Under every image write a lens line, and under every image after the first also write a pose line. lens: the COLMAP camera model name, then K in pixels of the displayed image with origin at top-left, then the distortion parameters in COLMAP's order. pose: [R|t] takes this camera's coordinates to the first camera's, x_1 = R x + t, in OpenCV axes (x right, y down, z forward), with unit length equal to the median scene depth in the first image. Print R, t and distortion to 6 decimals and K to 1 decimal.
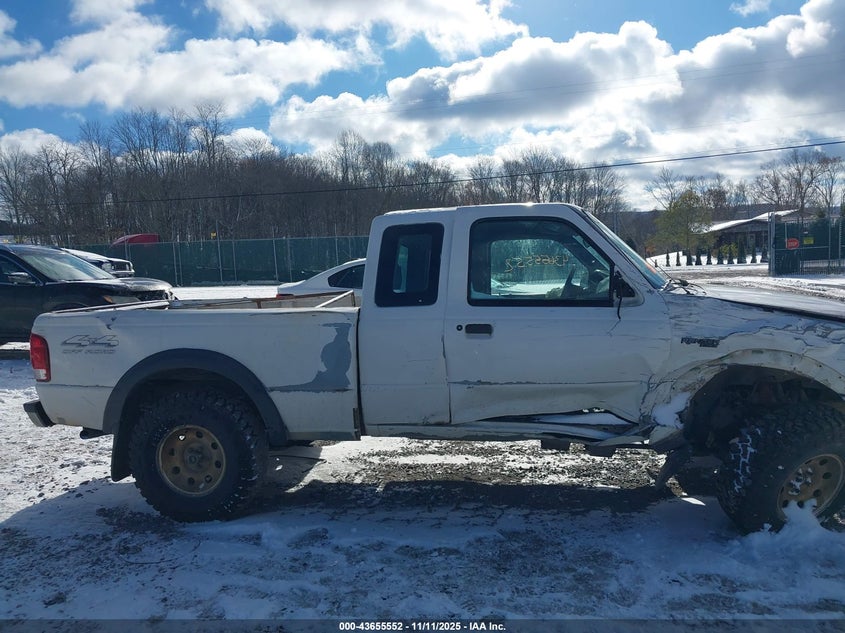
lens RADIAL K [[678.2, 0, 423.5], [0, 678.2, 325.5], [0, 0, 1]] dist [0.004152, 0.000564]
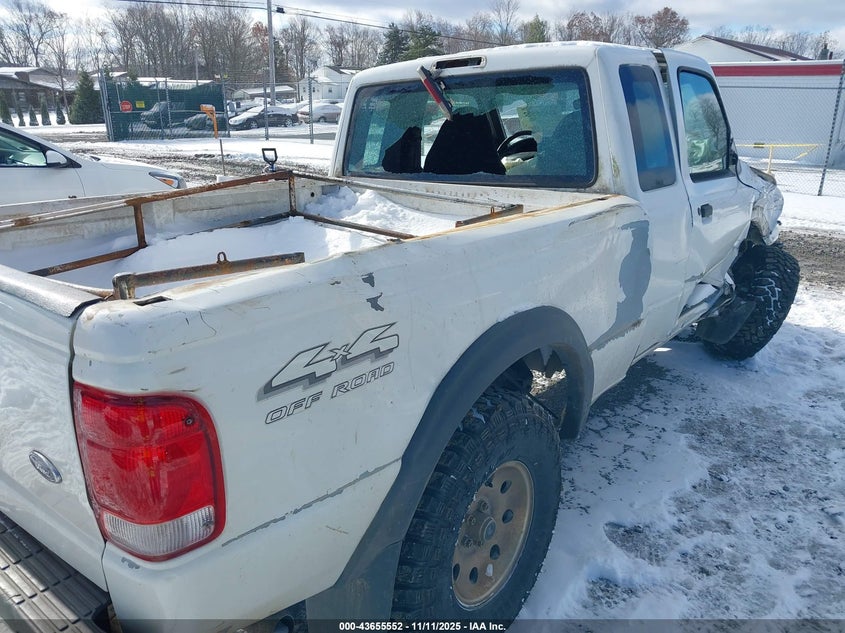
lens RADIAL K [[678.2, 0, 423.5], [0, 678.2, 325.5], [0, 0, 1]] dist [0.004152, 0.000564]
pose [[0.478995, -0.230128, 0.847115, -0.742701], [0.063193, 0.971561, 0.228203, -0.063510], [-0.875540, -0.055776, 0.479916, 0.808686]]
